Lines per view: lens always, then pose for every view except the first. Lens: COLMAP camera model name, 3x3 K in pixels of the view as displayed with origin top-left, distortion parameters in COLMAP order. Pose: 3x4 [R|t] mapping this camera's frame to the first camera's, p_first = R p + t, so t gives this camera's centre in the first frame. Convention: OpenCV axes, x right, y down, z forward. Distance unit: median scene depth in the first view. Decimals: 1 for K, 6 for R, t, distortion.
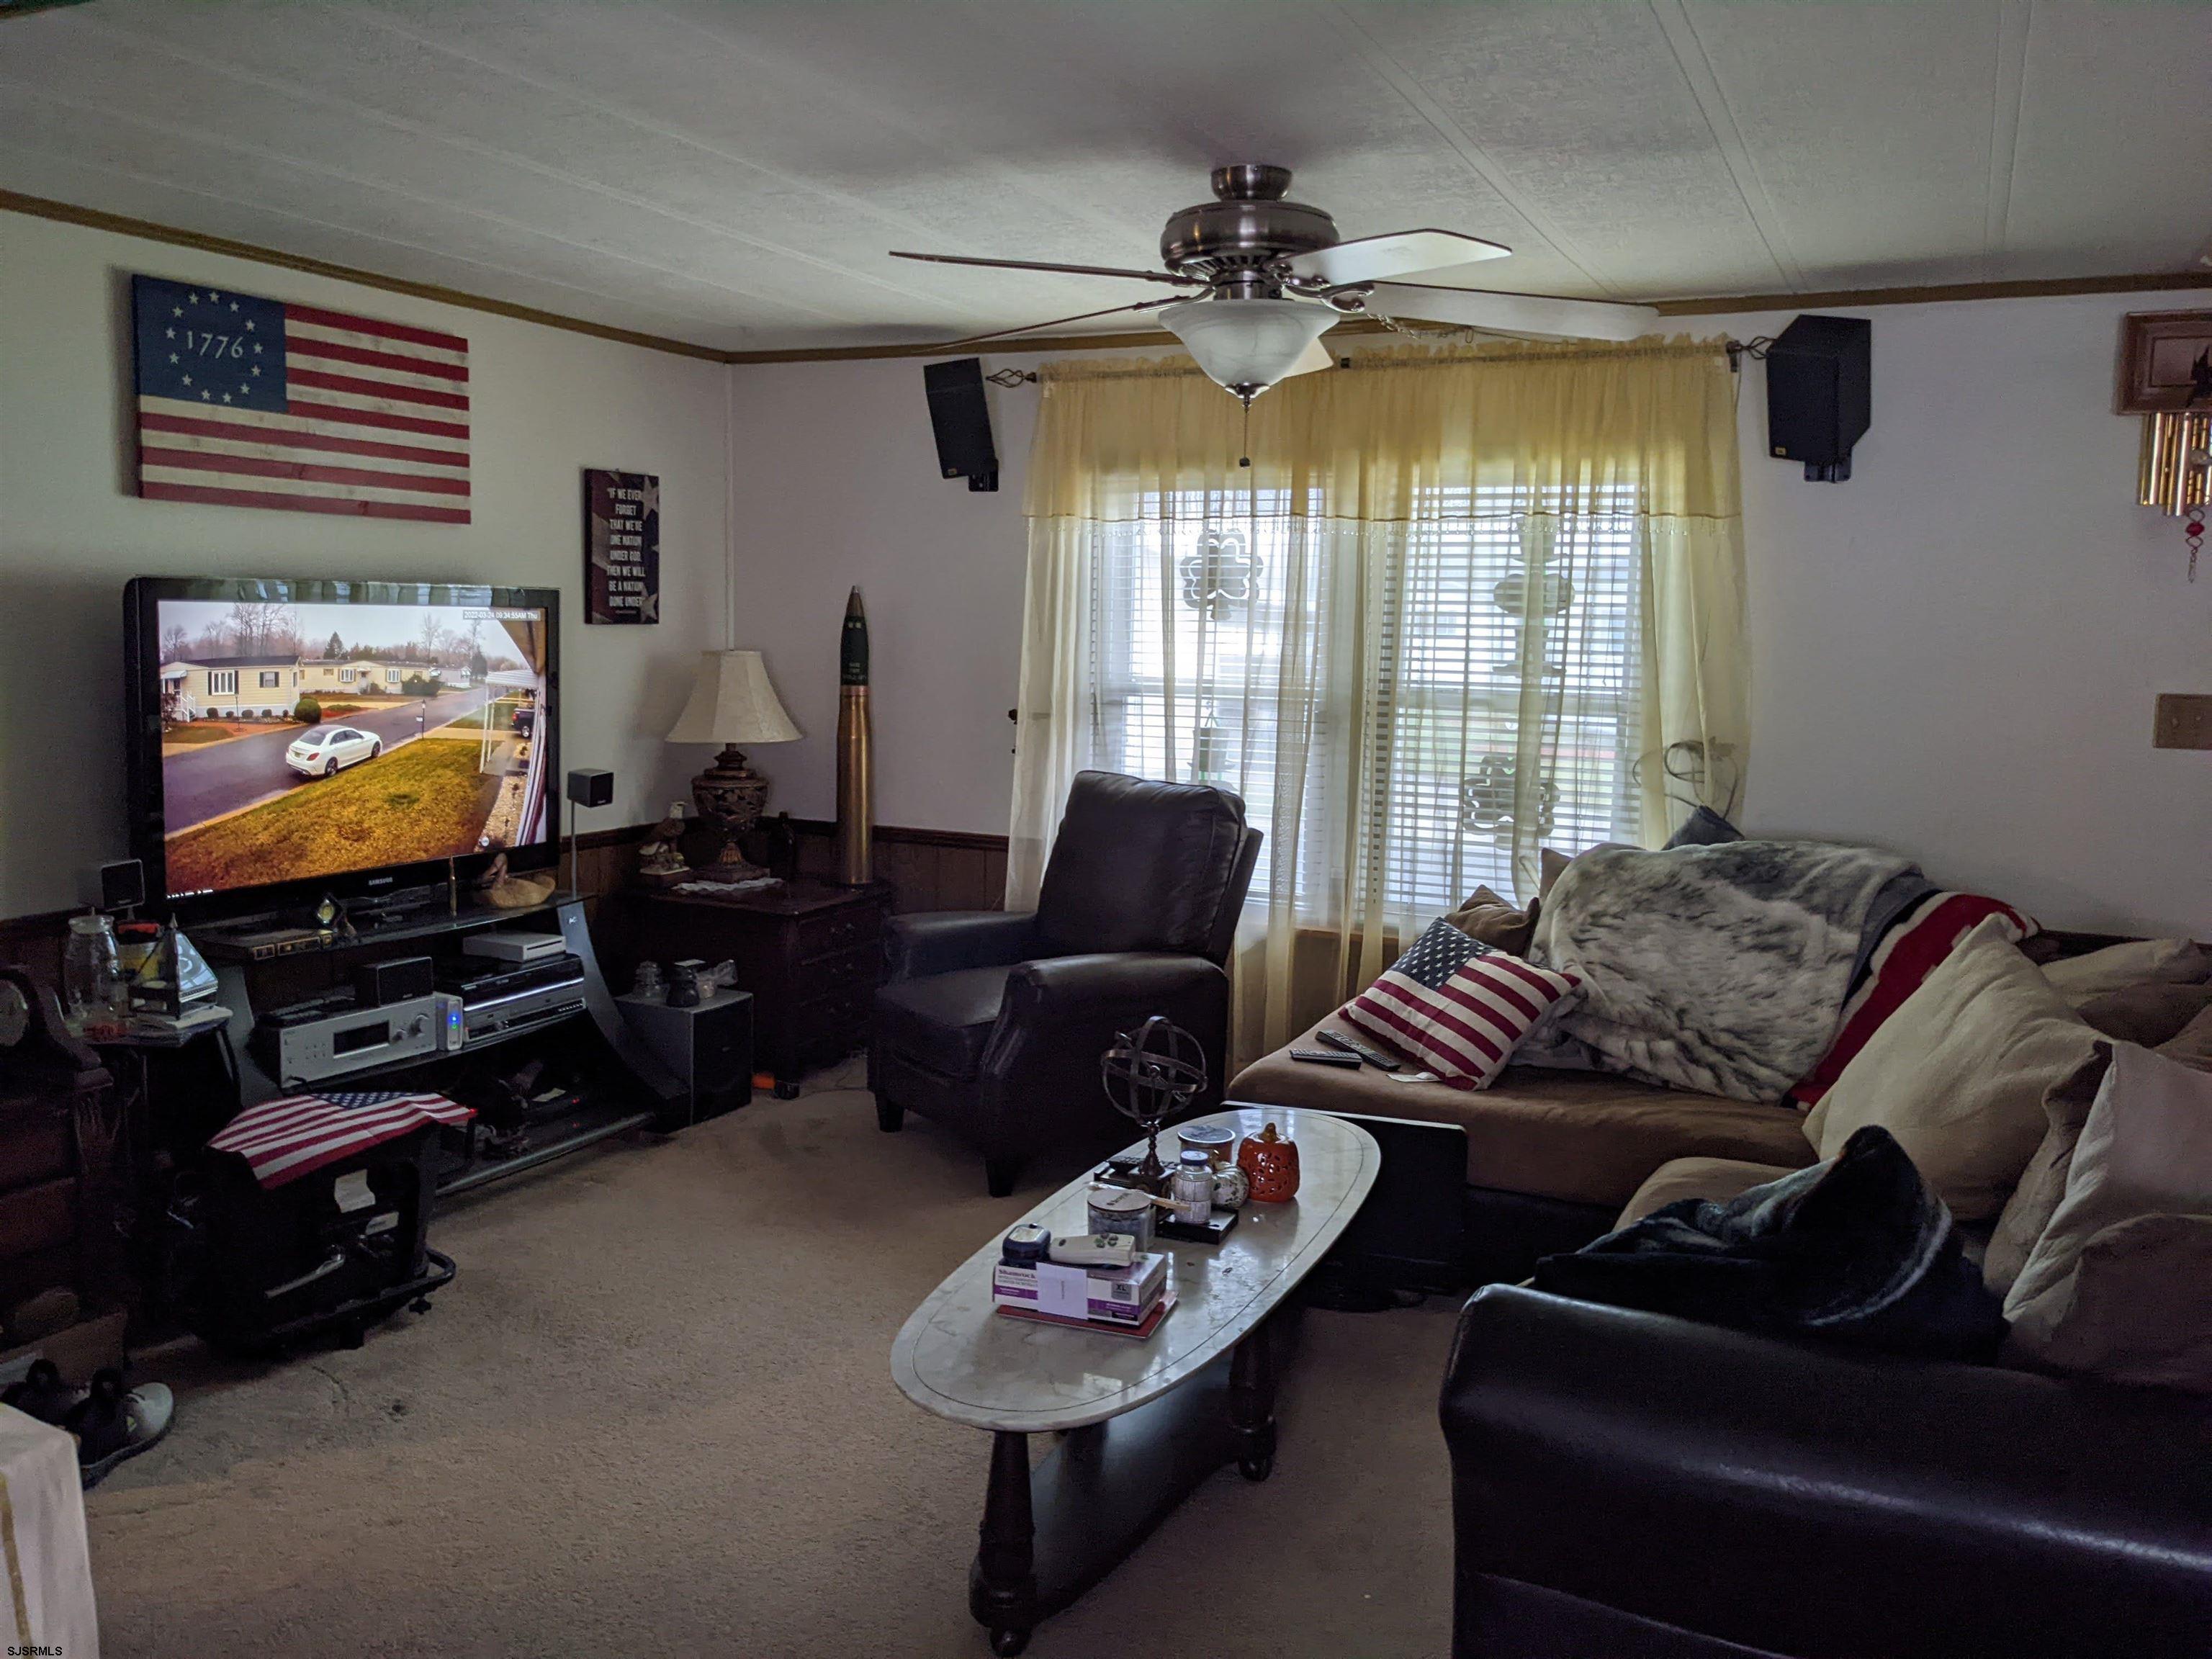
lens RADIAL K [[1758.3, 0, 1082.6], [0, 1758.3, 814.9], [0, 0, 1]] dist [0.063459, -0.100409]
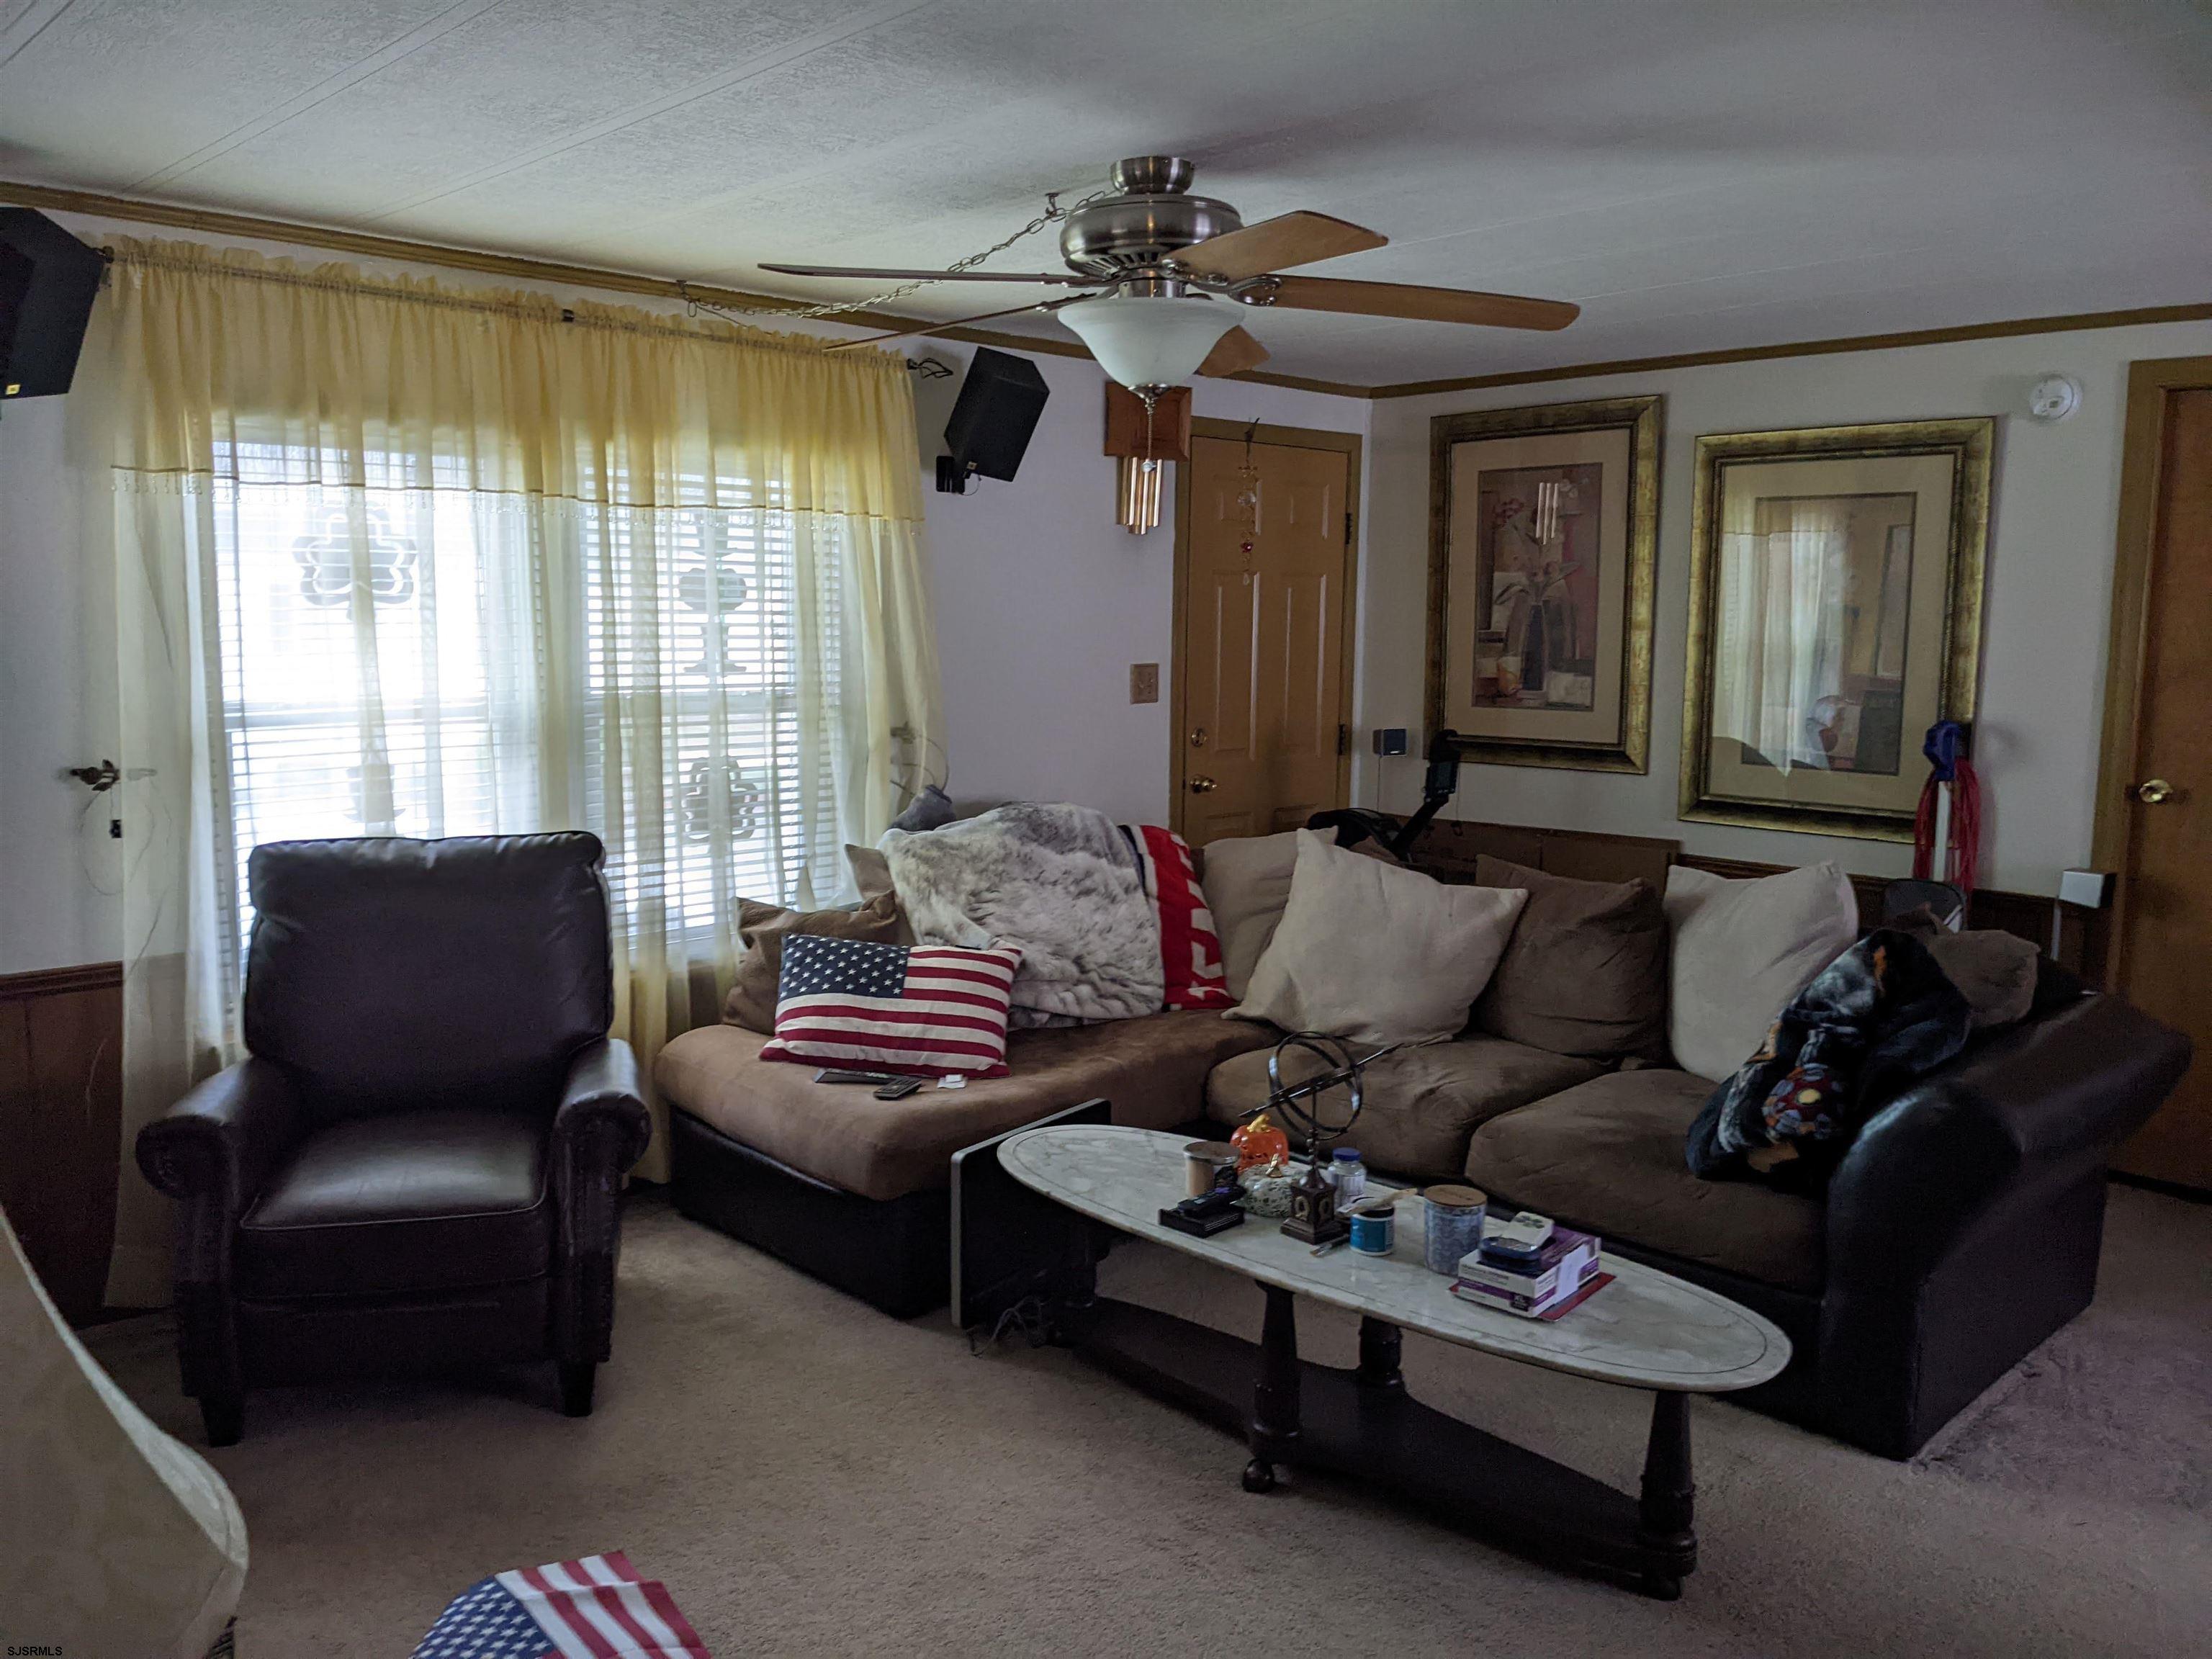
lens RADIAL K [[1758.3, 0, 1103.5], [0, 1758.3, 832.8], [0, 0, 1]] dist [0.063459, -0.100409]
pose [[0.331934, -0.132987, 0.933881, -0.665731], [0.108873, 0.988797, 0.102110, -0.078878], [-0.936999, 0.067781, 0.342694, 0.549161]]
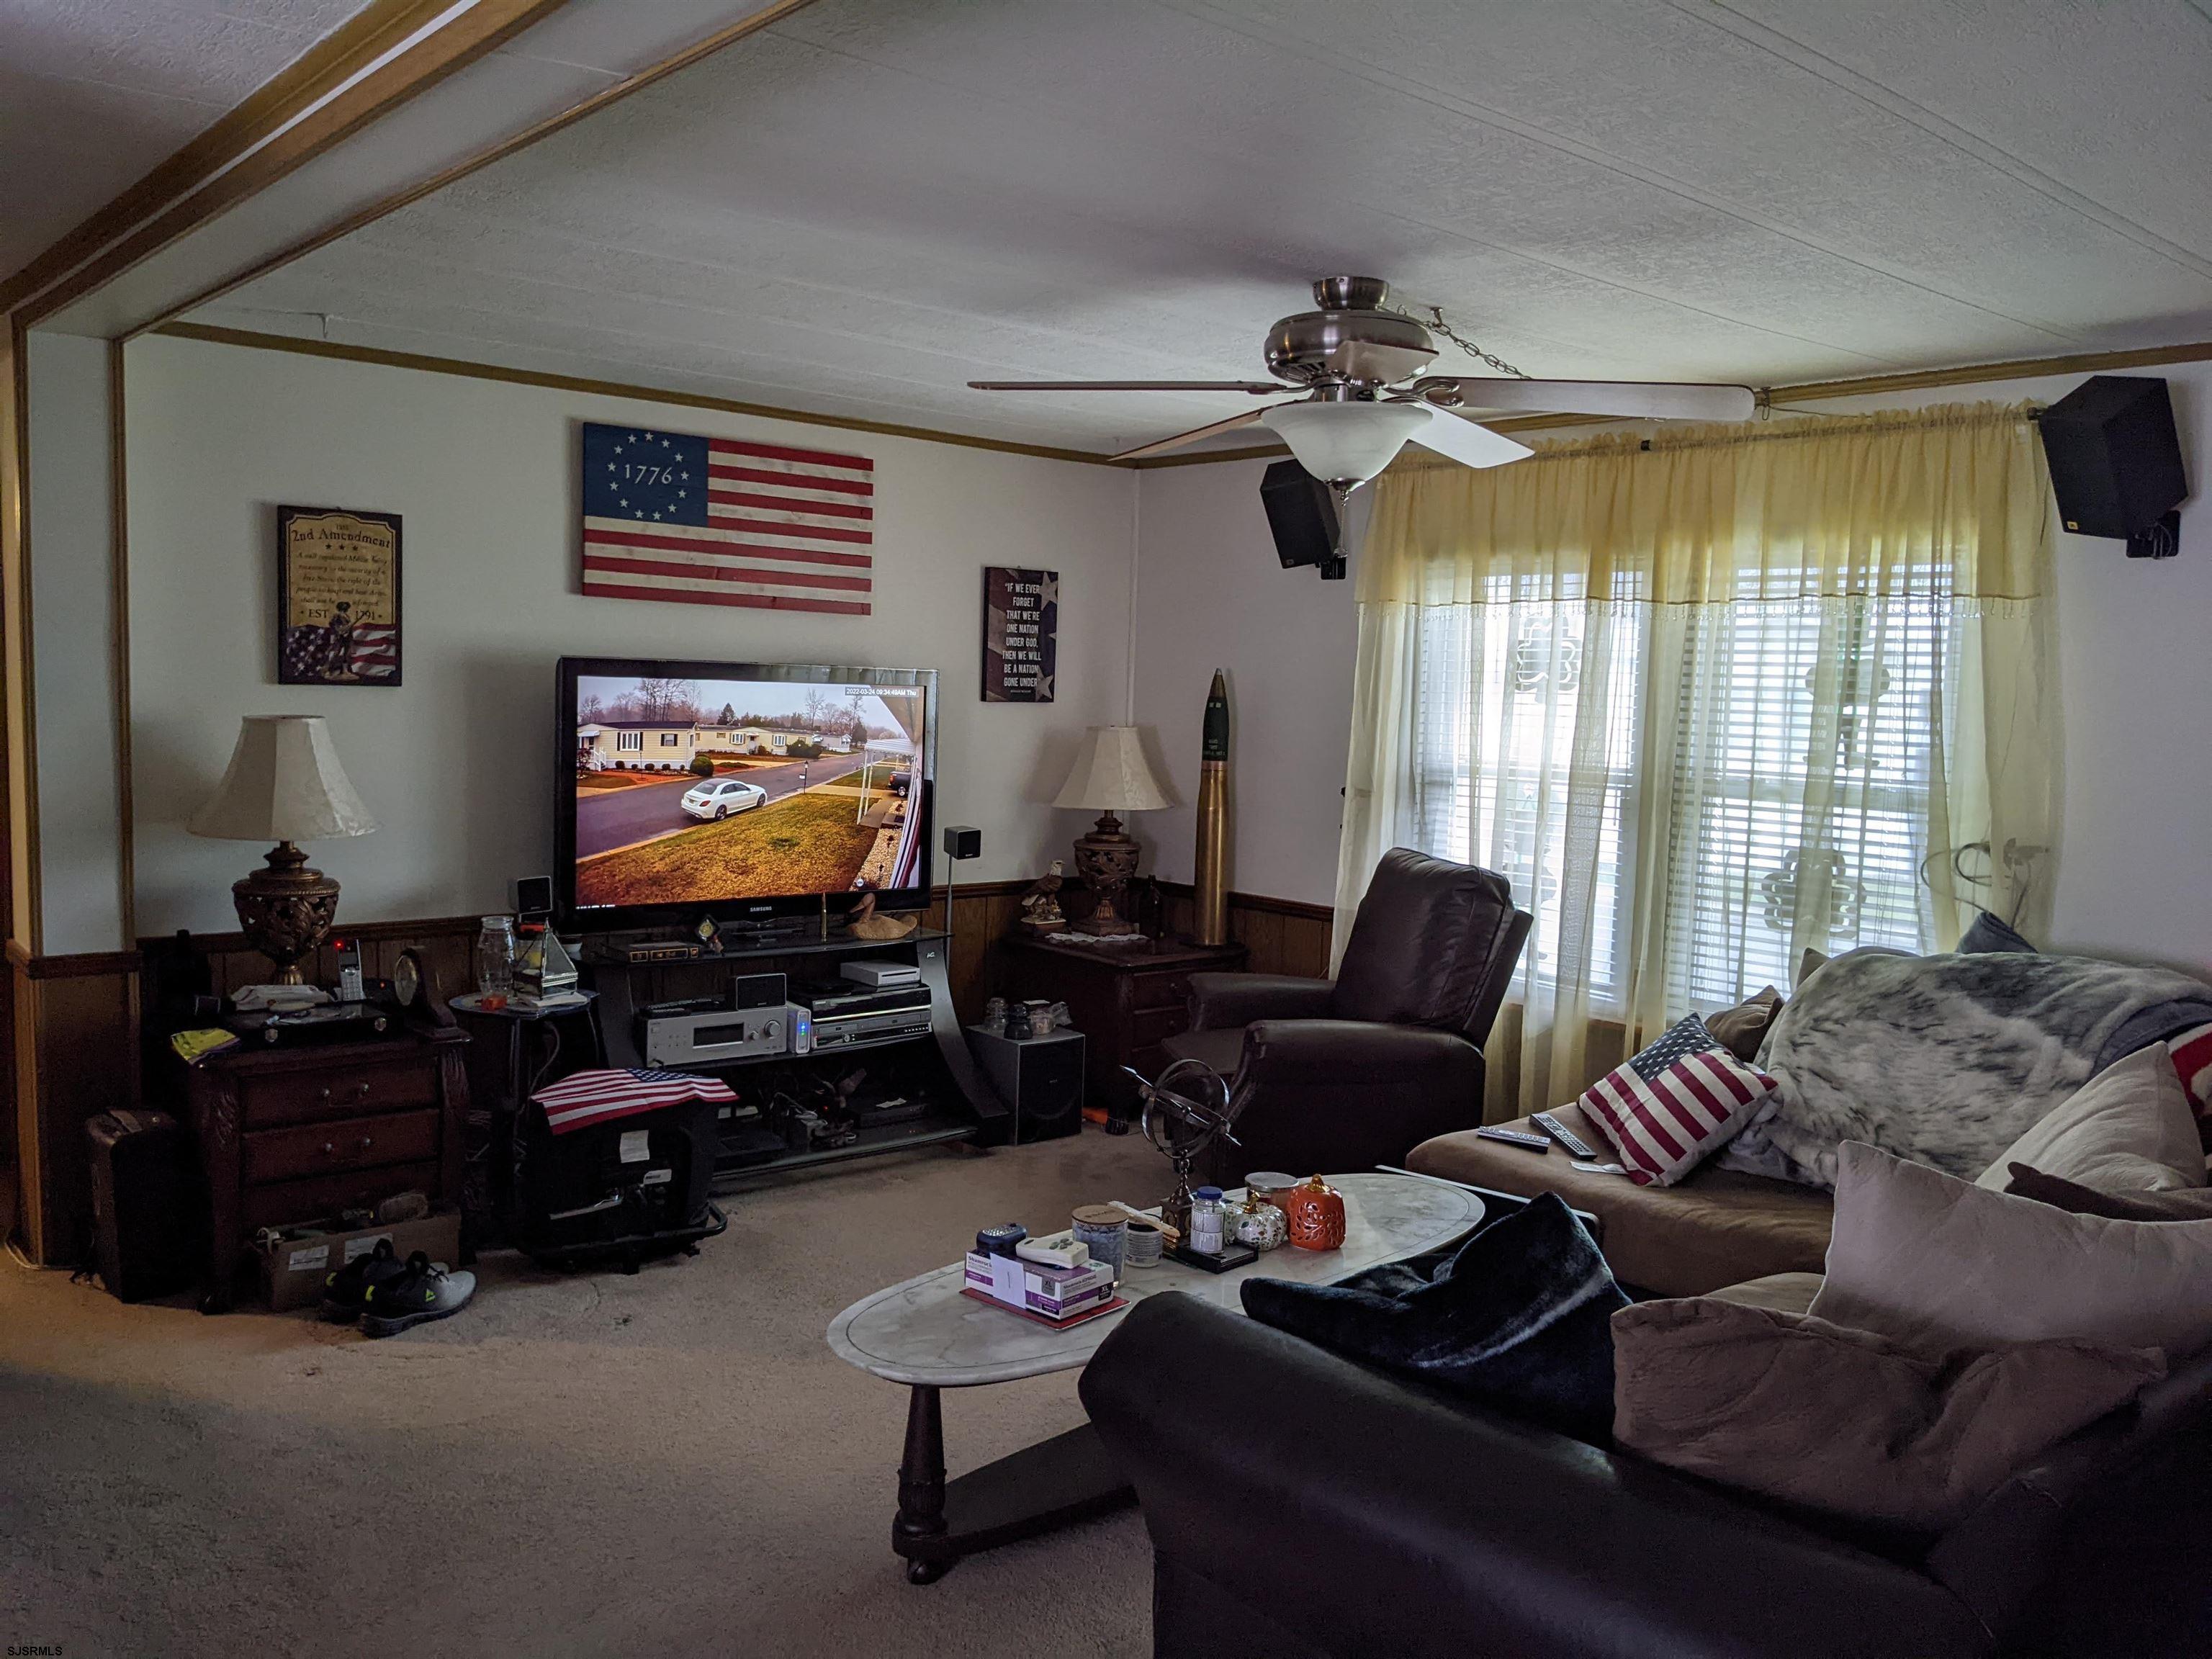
lens RADIAL K [[1758.3, 0, 1093.2], [0, 1758.3, 848.1], [0, 0, 1]] dist [0.063459, -0.100409]
pose [[0.920655, 0.045769, -0.387685, 0.291200], [-0.057422, 0.998178, -0.018519, 0.005269], [0.386131, 0.039311, 0.921606, -0.024834]]
